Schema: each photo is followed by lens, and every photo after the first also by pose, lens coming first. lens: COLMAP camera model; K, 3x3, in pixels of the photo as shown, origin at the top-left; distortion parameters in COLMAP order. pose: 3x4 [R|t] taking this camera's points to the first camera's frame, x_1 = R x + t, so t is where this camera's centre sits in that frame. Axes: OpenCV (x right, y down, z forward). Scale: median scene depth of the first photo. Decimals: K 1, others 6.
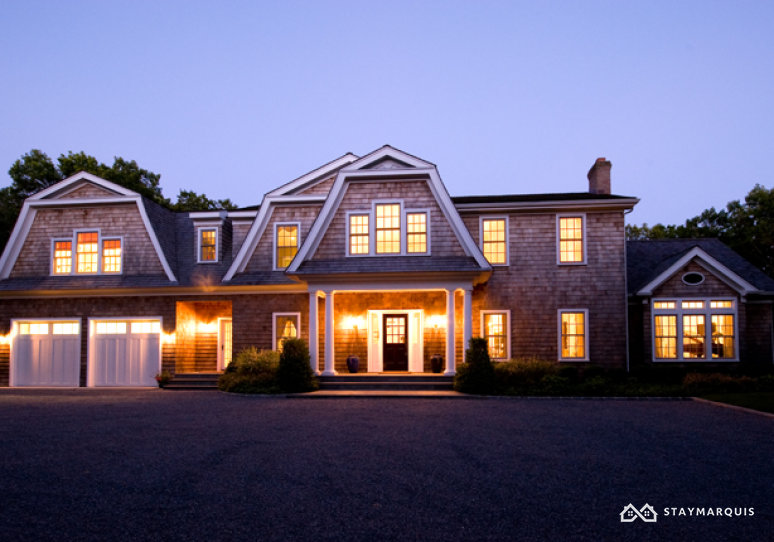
lens RADIAL K [[370.0, 0, 396.2], [0, 370.0, 292.9], [0, 0, 1]] dist [-0.013244, -0.000268]
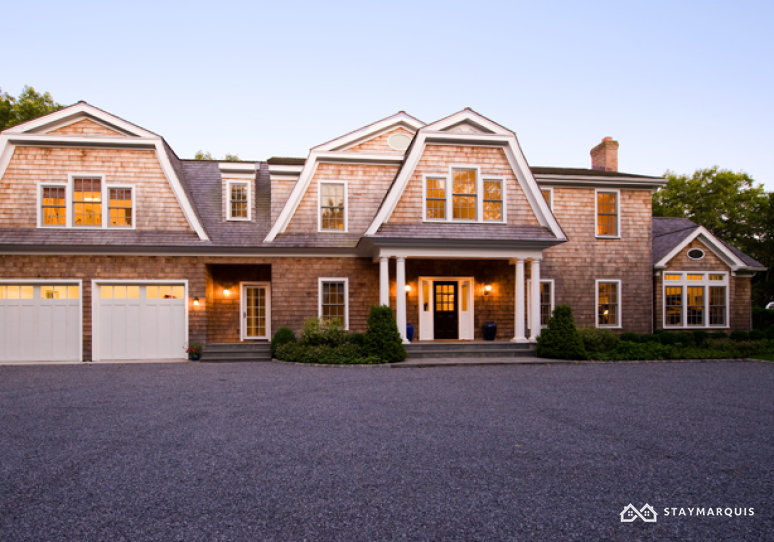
lens RADIAL K [[380.4, 0, 386.9], [0, 380.4, 272.5], [0, 0, 1]] dist [-0.010818, -0.000950]
pose [[0.985083, 0.020922, 0.170806, -0.327930], [-0.026742, 0.999135, 0.031843, 0.005486], [-0.169992, -0.035936, 0.984790, 0.030134]]
